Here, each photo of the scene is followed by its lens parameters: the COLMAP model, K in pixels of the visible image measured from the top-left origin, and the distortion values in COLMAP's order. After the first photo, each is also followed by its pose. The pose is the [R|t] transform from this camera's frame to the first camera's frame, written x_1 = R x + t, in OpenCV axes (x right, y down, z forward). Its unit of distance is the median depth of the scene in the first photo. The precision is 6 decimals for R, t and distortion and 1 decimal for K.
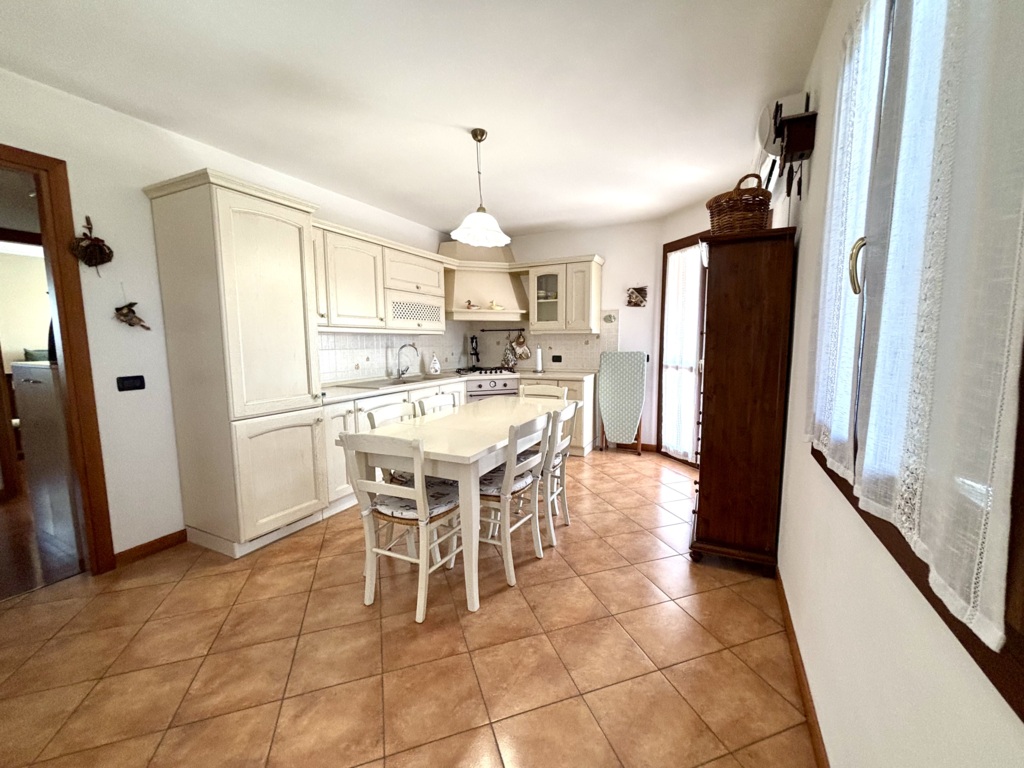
lens RADIAL K [[414.0, 0, 513.5], [0, 414.0, 387.0], [0, 0, 1]] dist [0.000313, -0.000464]
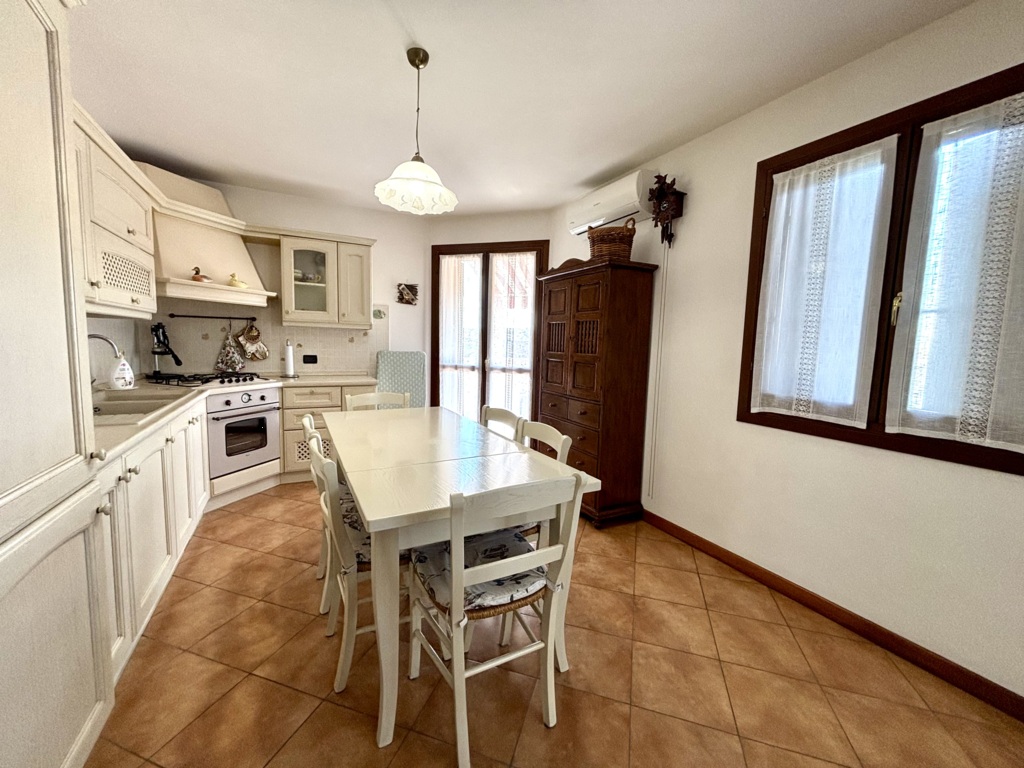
lens RADIAL K [[414.0, 0, 511.4], [0, 414.0, 381.7], [0, 0, 1]] dist [0.000313, -0.000464]
pose [[0.582462, -0.051140, 0.811247, -0.342377], [0.058702, 0.998059, 0.020769, -0.021812], [-0.810735, 0.035525, 0.584334, 0.255216]]
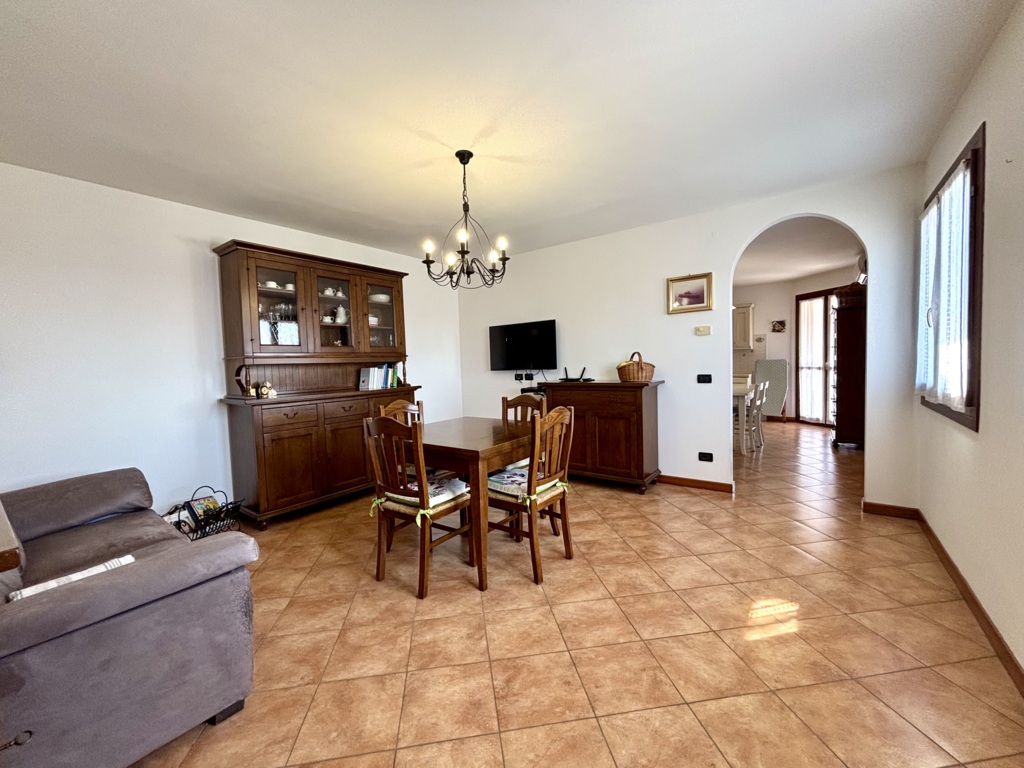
lens RADIAL K [[414.0, 0, 519.1], [0, 414.0, 379.3], [0, 0, 1]] dist [0.000313, -0.000464]
pose [[0.989835, -0.013168, -0.141610, -0.489586], [0.003493, 0.997655, -0.068356, 0.100131], [0.142179, 0.067167, 0.987560, -0.752915]]
